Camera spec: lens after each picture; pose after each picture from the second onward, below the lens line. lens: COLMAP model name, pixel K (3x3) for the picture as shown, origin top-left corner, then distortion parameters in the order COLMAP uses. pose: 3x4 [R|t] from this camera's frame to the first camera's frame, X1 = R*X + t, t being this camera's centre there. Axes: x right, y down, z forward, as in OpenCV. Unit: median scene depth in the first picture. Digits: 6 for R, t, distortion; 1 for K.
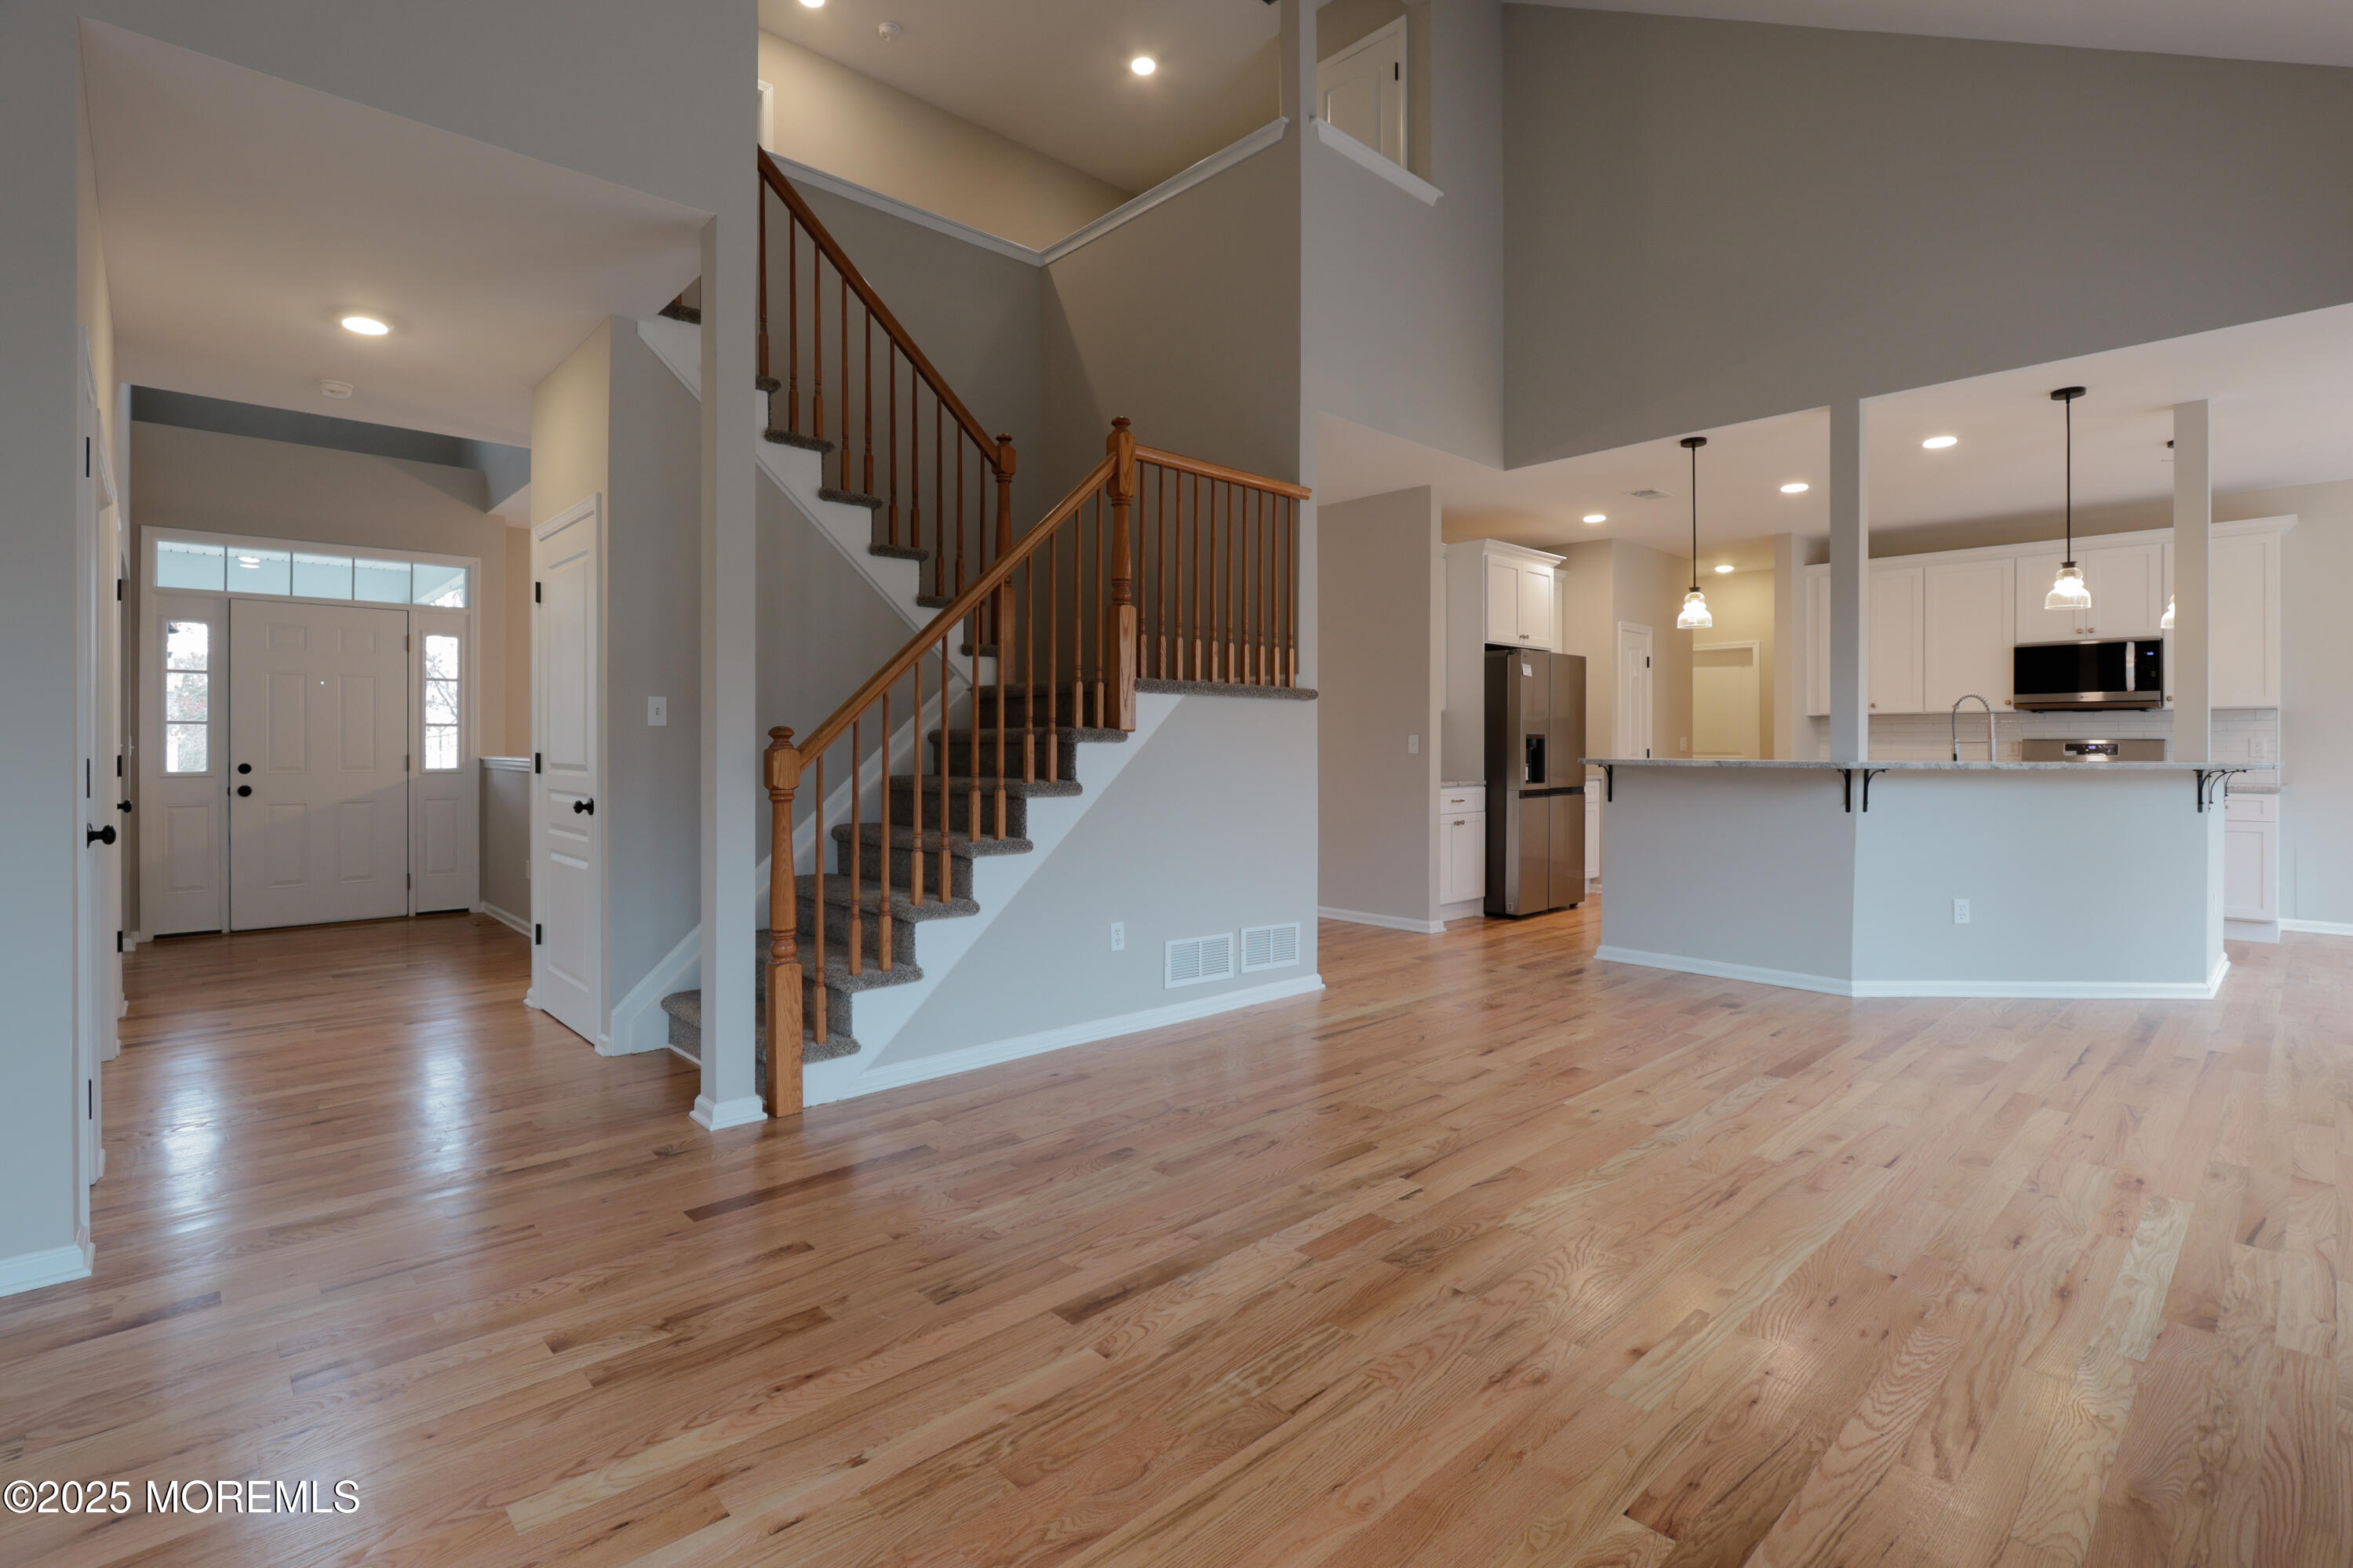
lens RADIAL K [[1096.6, 0, 1170.8], [0, 1096.6, 745.5], [0, 0, 1]] dist [-0.013967, 0.000613]
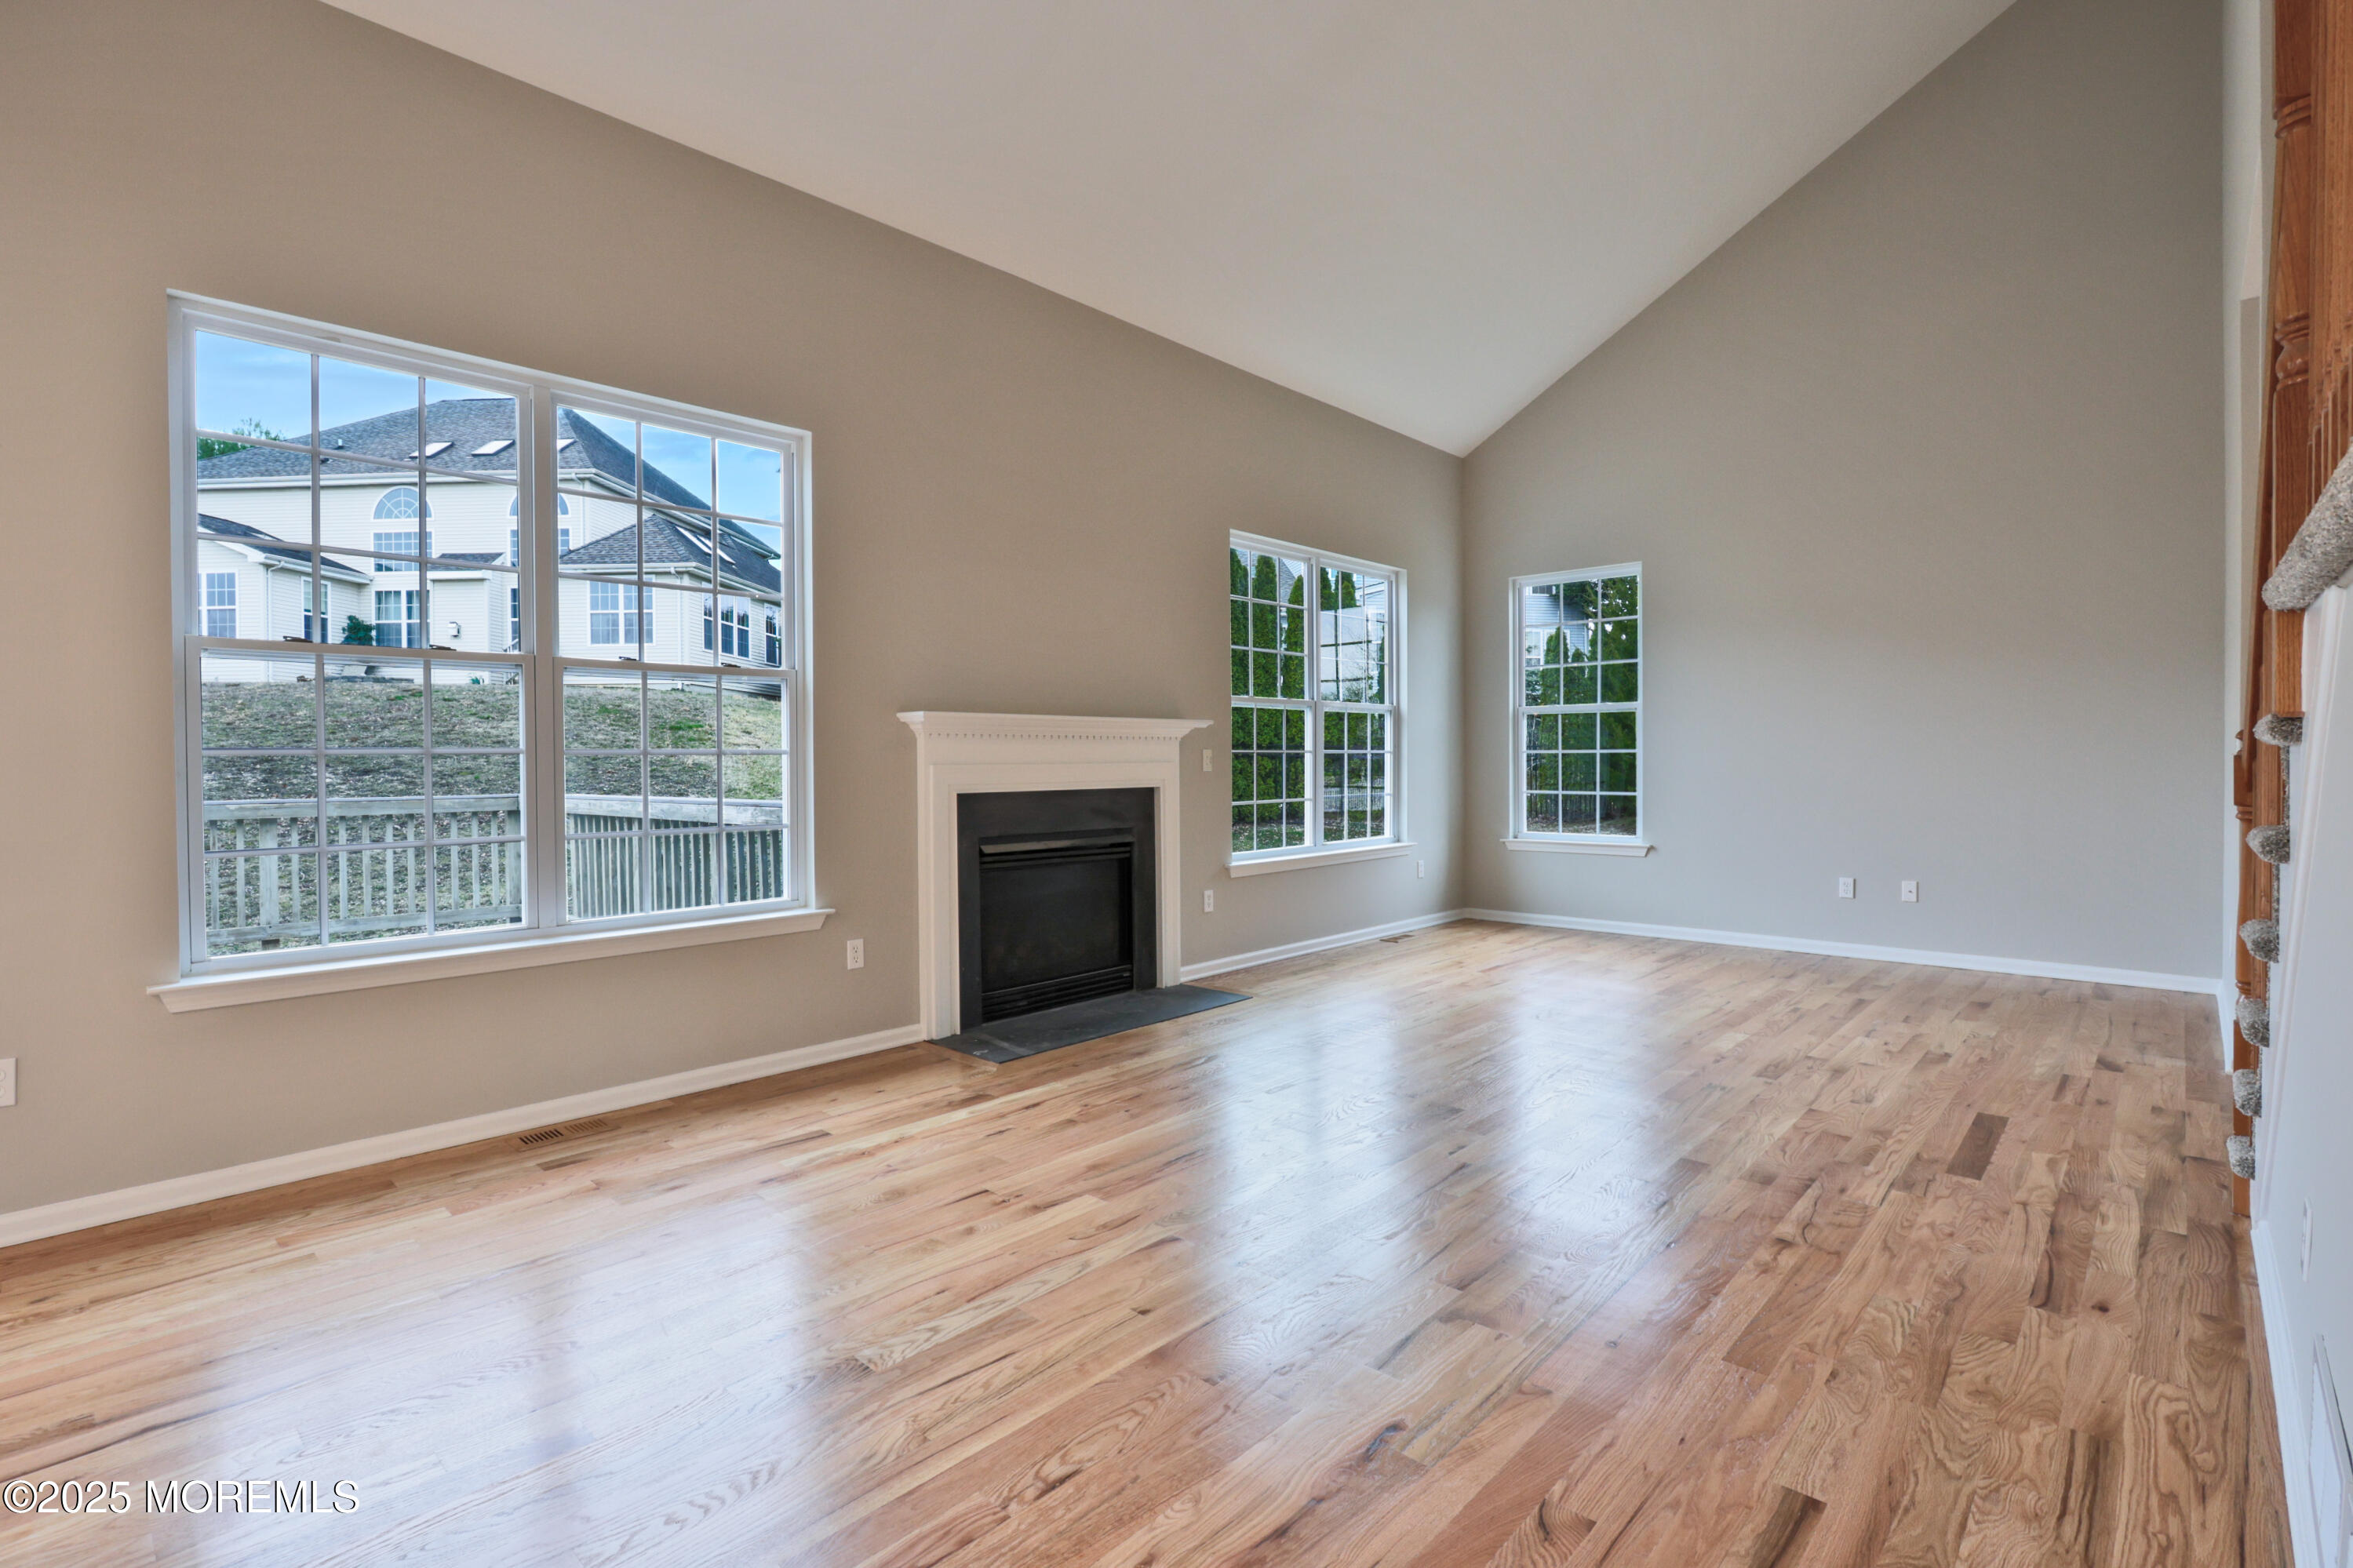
lens RADIAL K [[1093.8, 0, 1165.8], [0, 1093.8, 781.4], [0, 0, 1]] dist [-0.017384, 0.000770]
pose [[-0.997845, 0.007180, -0.065222, 0.350715], [0.005882, 0.999781, 0.020068, 0.001051], [0.065352, 0.019641, -0.997669, 1.243642]]
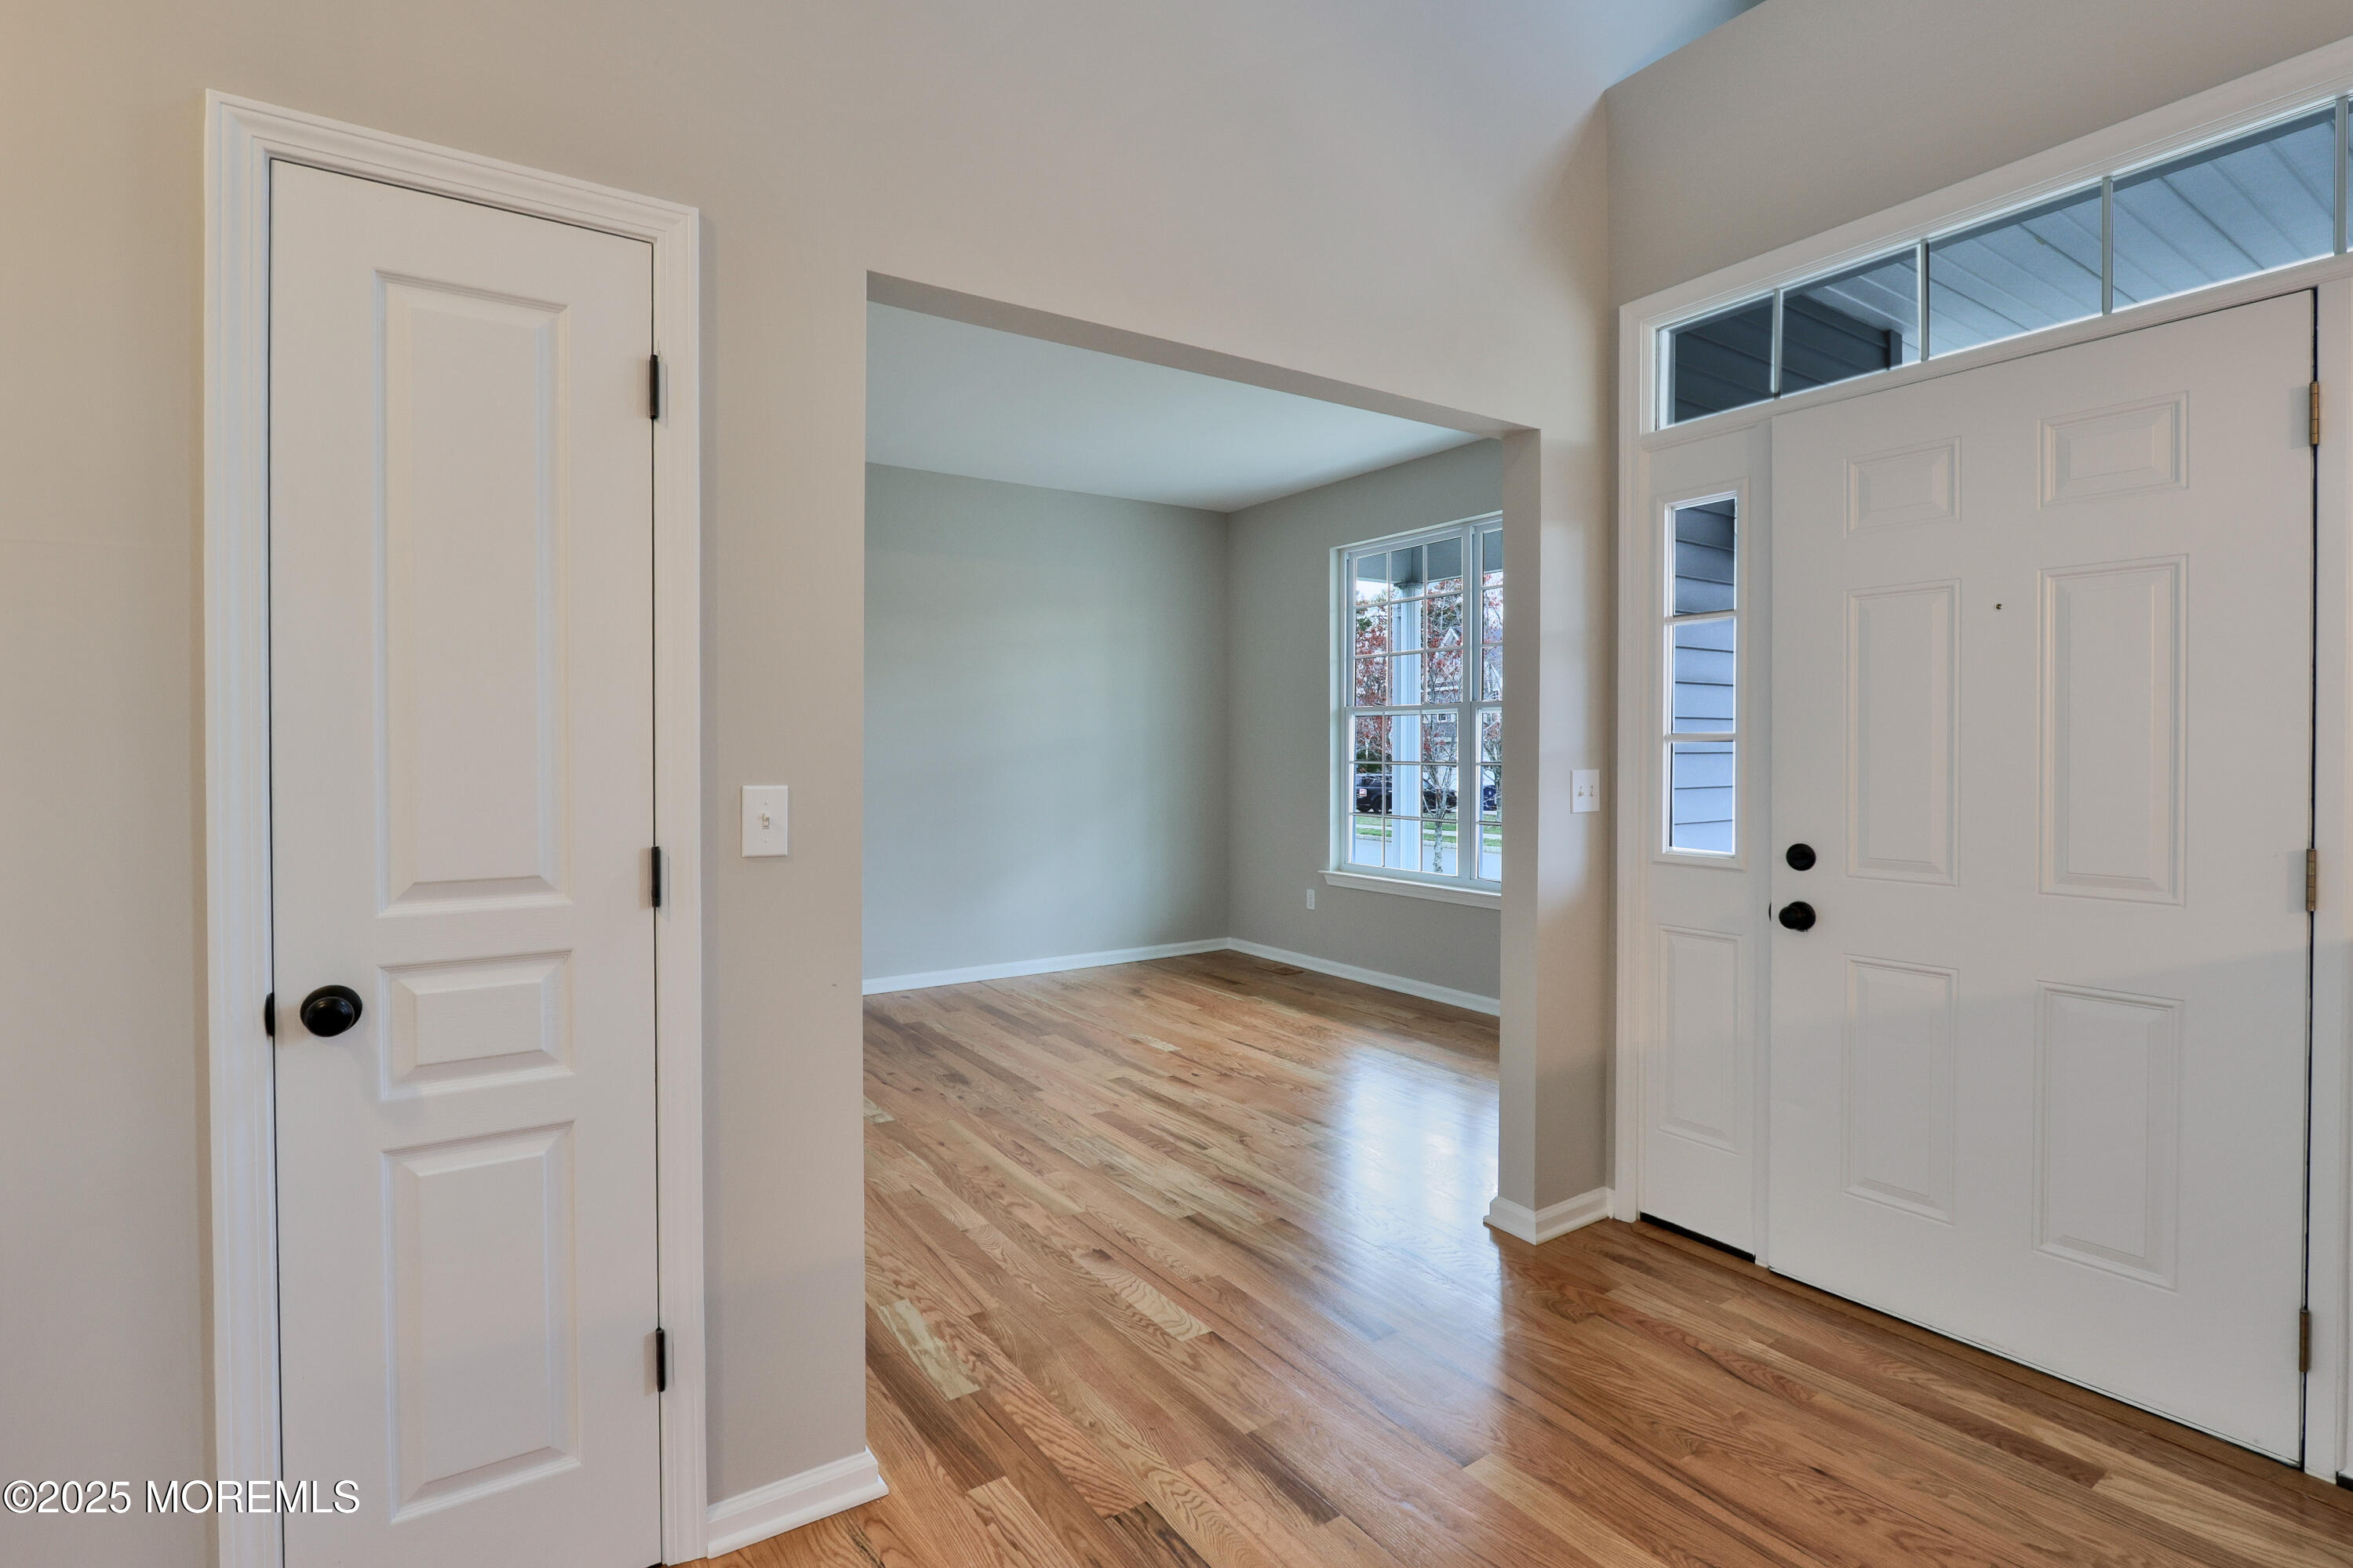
lens RADIAL K [[1117.5, 0, 1181.0], [0, 1117.5, 754.2], [0, 0, 1]] dist [-0.004191, 0.000229]
pose [[-0.150749, 0.003612, -0.988566, -0.613313], [0.000391, 0.999993, 0.003594, -0.022428], [0.988572, 0.000156, -0.150749, 1.190036]]
